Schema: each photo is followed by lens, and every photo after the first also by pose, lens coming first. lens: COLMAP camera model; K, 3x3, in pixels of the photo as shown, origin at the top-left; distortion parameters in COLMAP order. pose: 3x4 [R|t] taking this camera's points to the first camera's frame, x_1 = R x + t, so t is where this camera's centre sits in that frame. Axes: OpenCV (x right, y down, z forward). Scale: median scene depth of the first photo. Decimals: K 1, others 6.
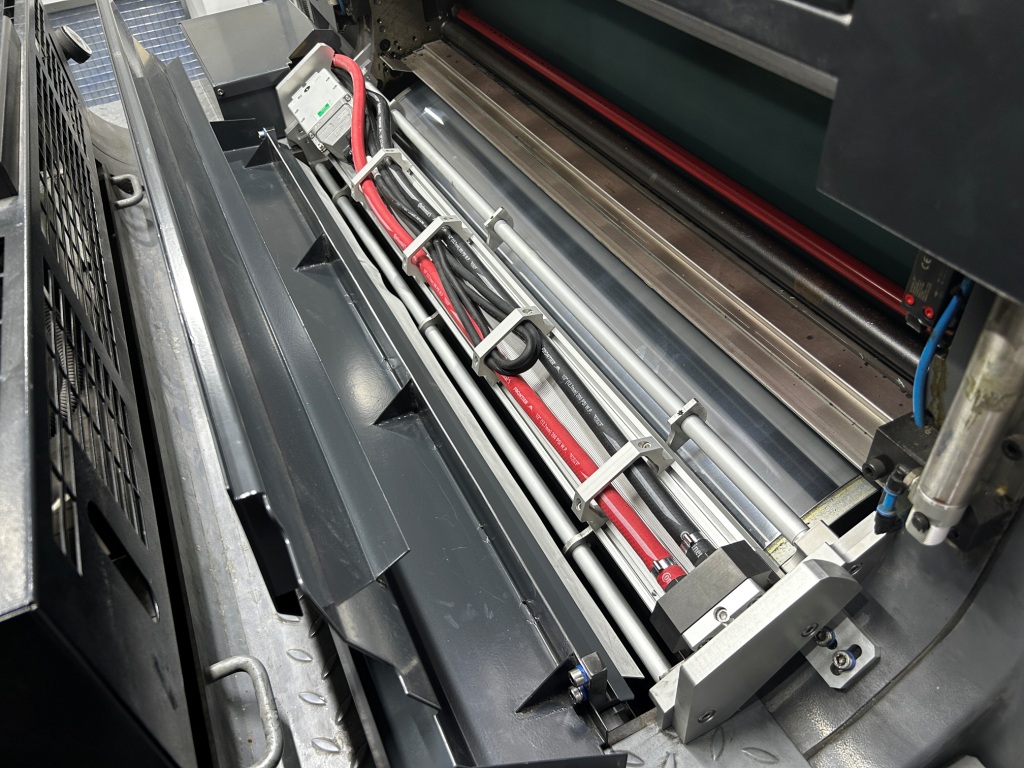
lens RADIAL K [[784.9, 0, 509.2], [0, 784.9, 381.7], [0, 0, 1]] dist [-0.029425, -0.009027]
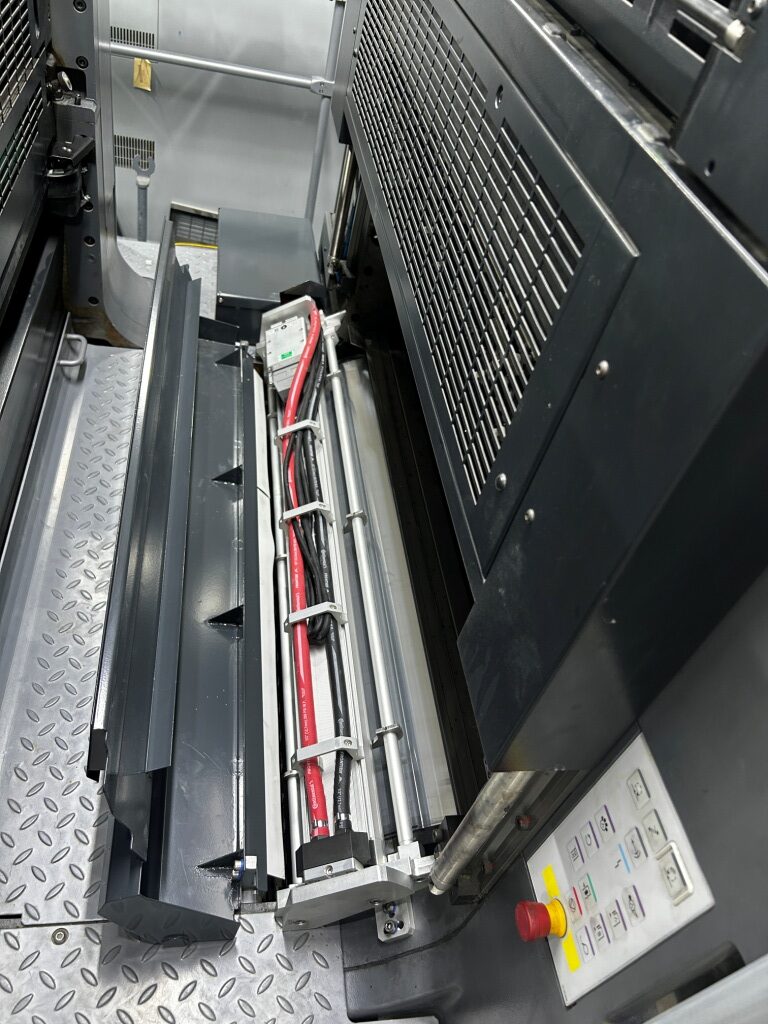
lens RADIAL K [[784.9, 0, 387.4], [0, 784.9, 520.3], [0, 0, 1]] dist [-0.029425, -0.009027]
pose [[0.906949, 0.421131, -0.009650, 0.068565], [-0.420946, 0.906933, 0.016661, -0.364370], [0.015768, -0.011048, 0.999815, -0.516604]]
